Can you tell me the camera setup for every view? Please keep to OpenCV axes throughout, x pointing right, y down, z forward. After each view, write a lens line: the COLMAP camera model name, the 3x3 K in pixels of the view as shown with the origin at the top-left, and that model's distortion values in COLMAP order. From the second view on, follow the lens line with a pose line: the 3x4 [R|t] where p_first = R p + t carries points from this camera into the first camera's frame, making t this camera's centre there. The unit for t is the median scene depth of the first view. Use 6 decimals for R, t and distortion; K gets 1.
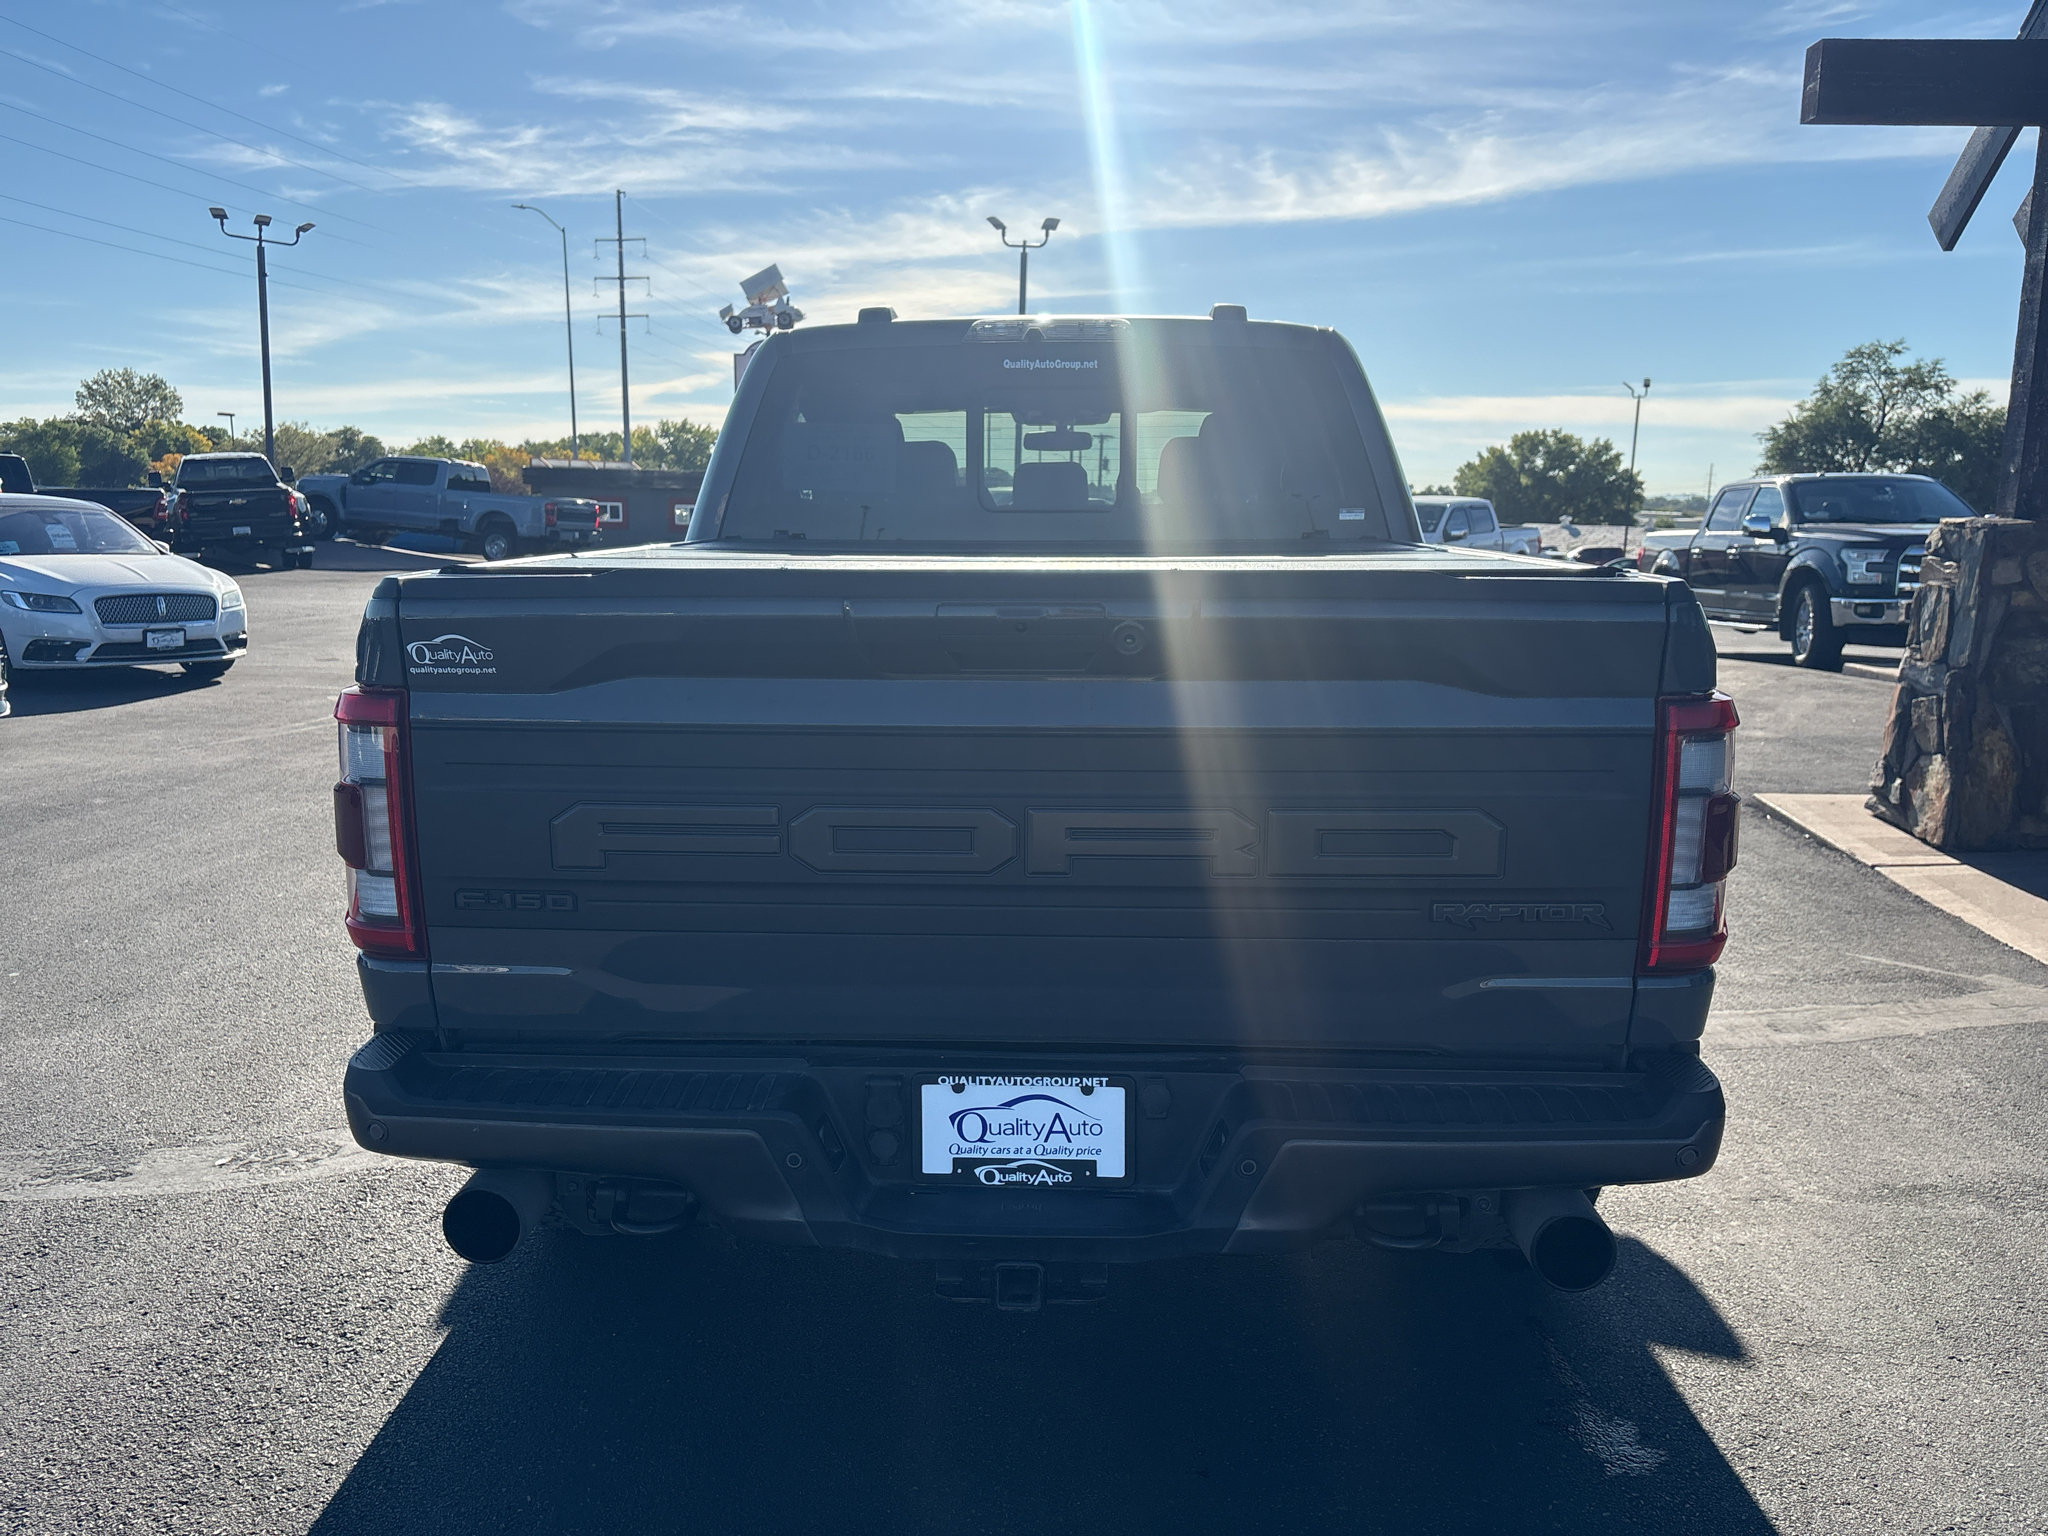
lens RADIAL K [[1520.5, 0, 1020.2], [0, 1520.5, 759.9], [0, 0, 1]] dist [0.008218, -0.005915]
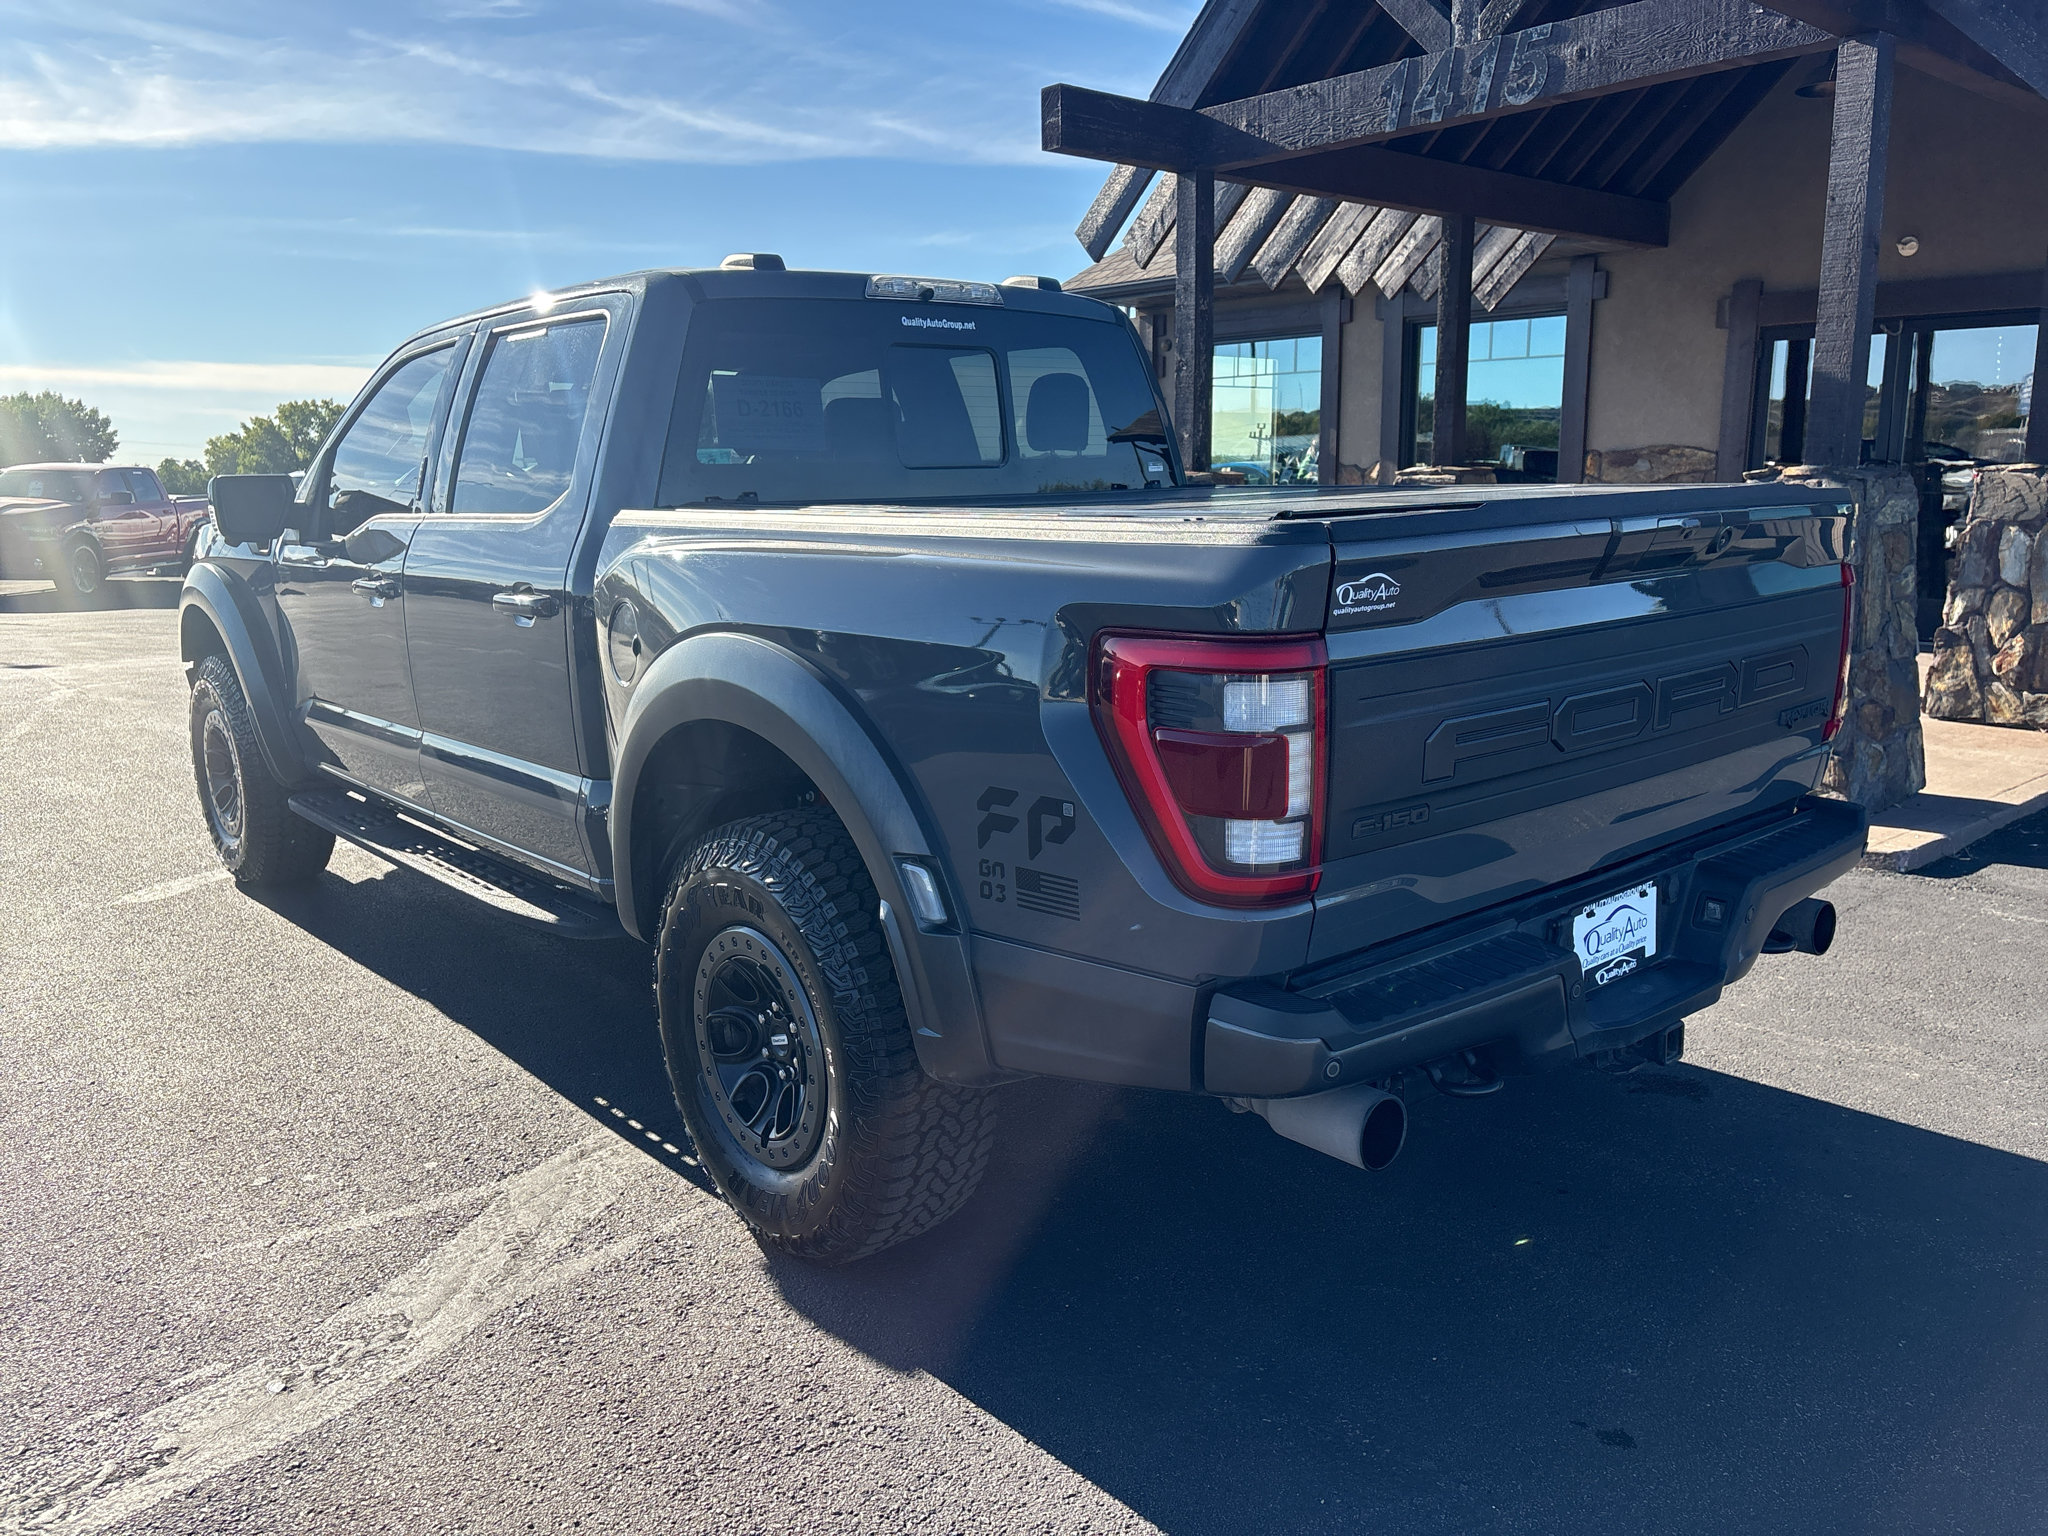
lens RADIAL K [[1532.1, 0, 1024.0], [0, 1532.1, 768.0], [0, 0, 1]] dist [-0.004312, 0.000476]
pose [[0.729448, -0.142999, 0.668922, -1.206734], [0.128567, 0.989138, 0.071253, -0.053321], [-0.671845, 0.034026, 0.739910, 0.371882]]
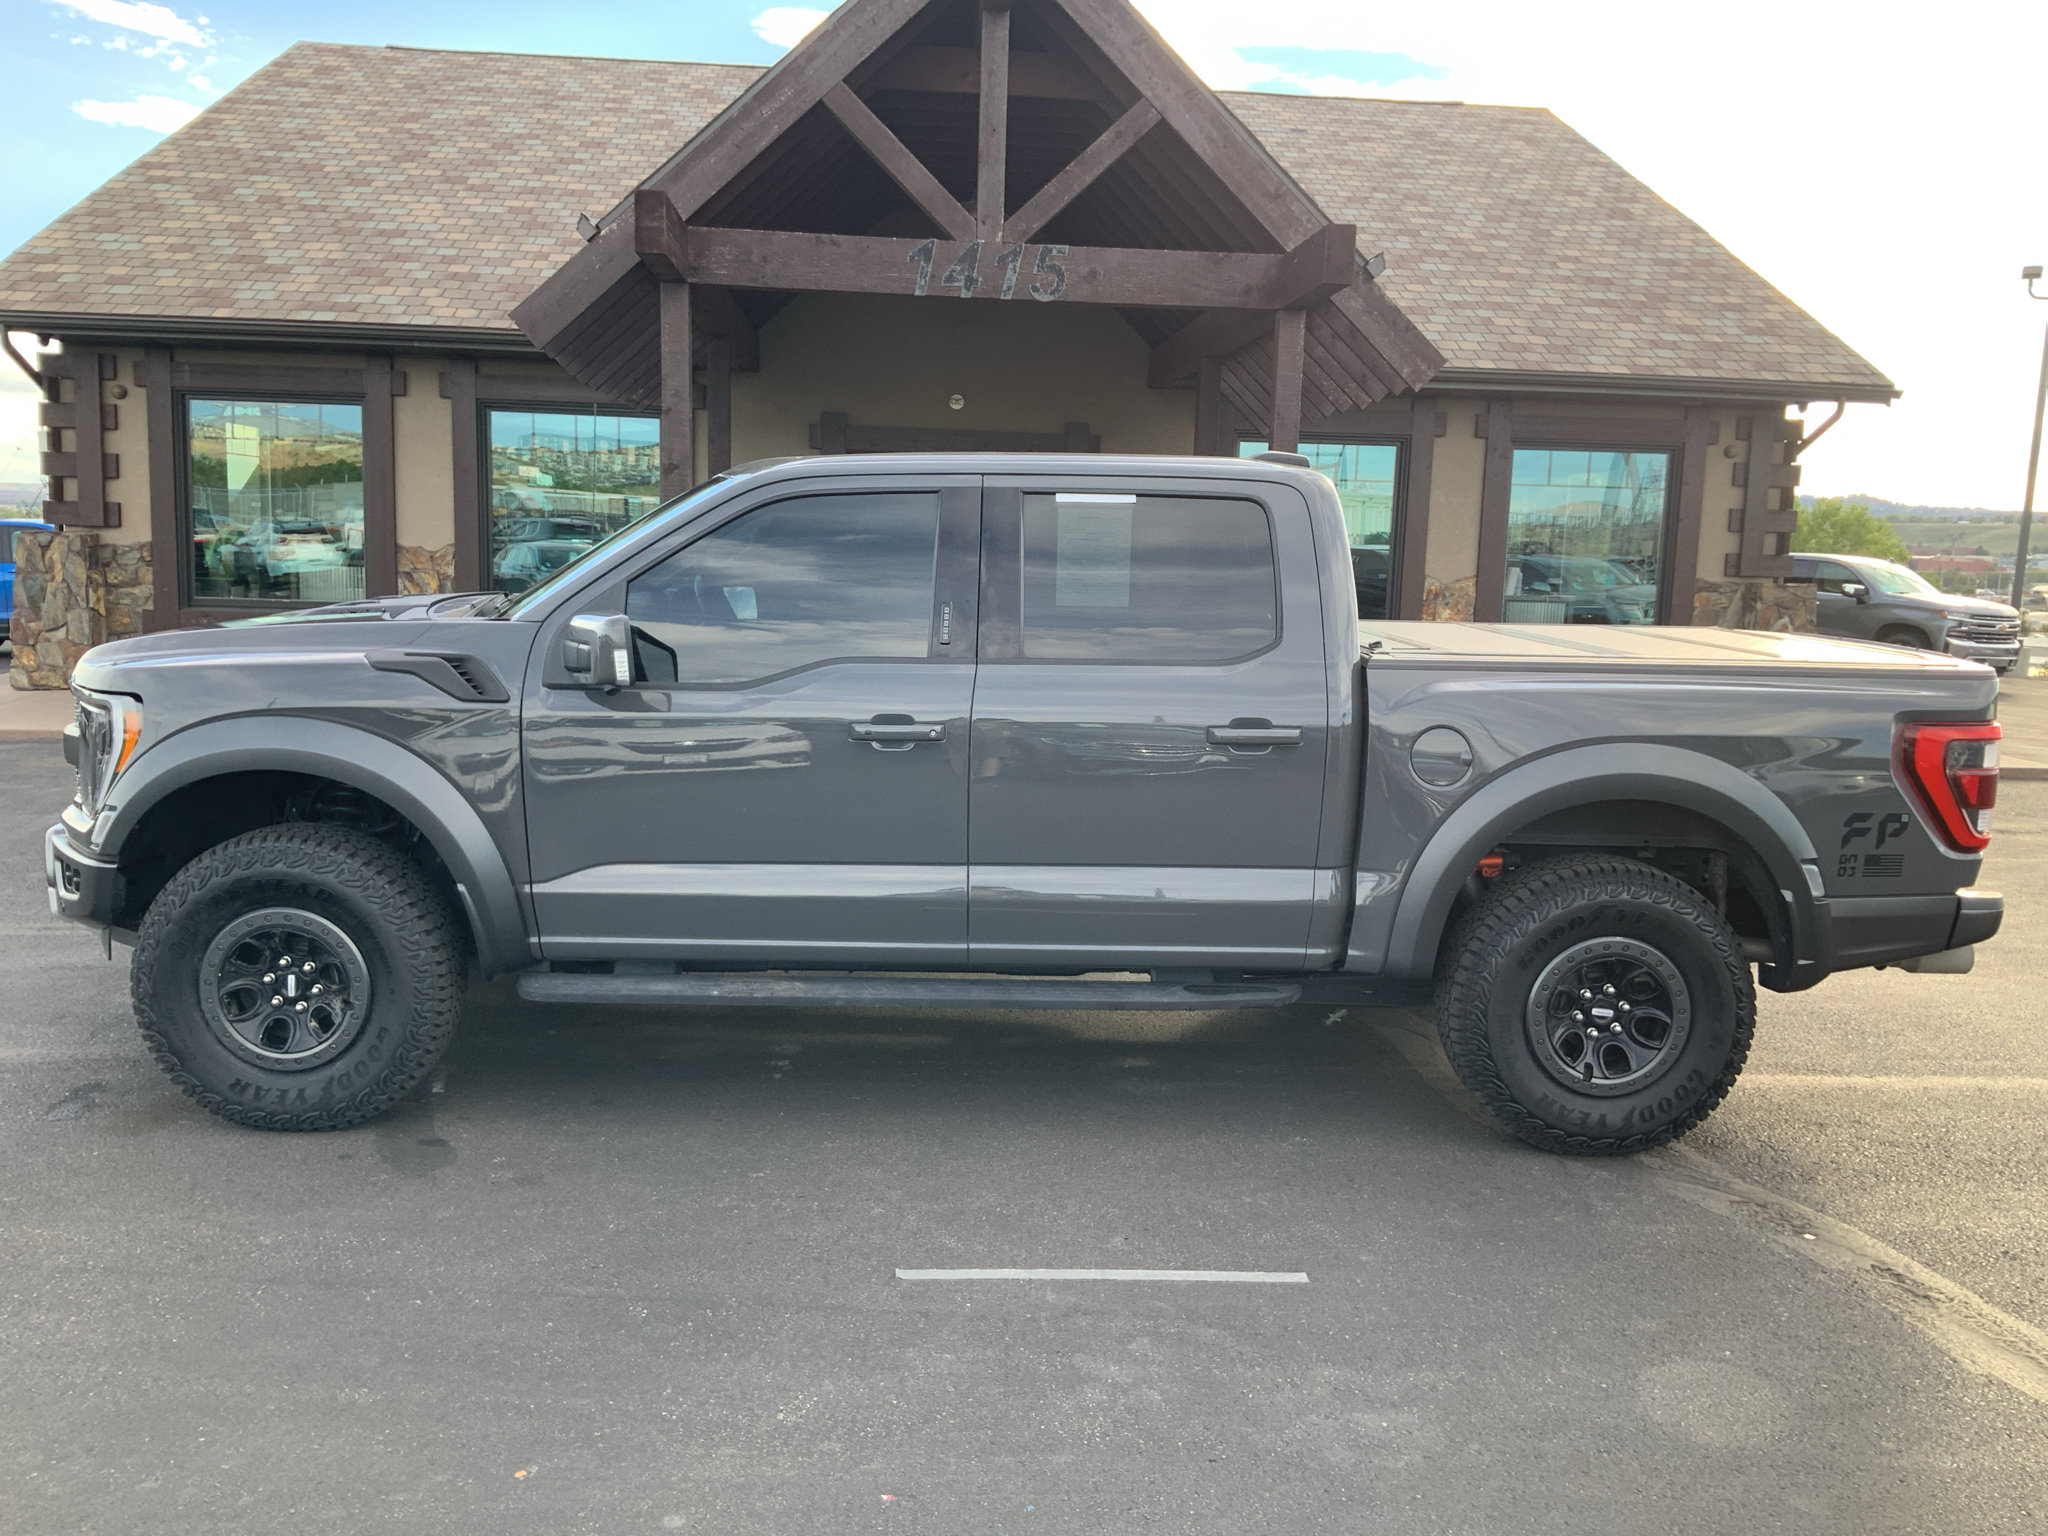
lens RADIAL K [[1659.3, 0, 1000.6], [0, 1659.3, 761.3], [0, 0, 1]] dist [0.042331, -0.148958]
pose [[-0.121169, -0.138936, 0.982861, -2.574298], [0.134171, 0.978777, 0.154900, -0.551981], [-0.983522, 0.150641, -0.099956, 2.670488]]
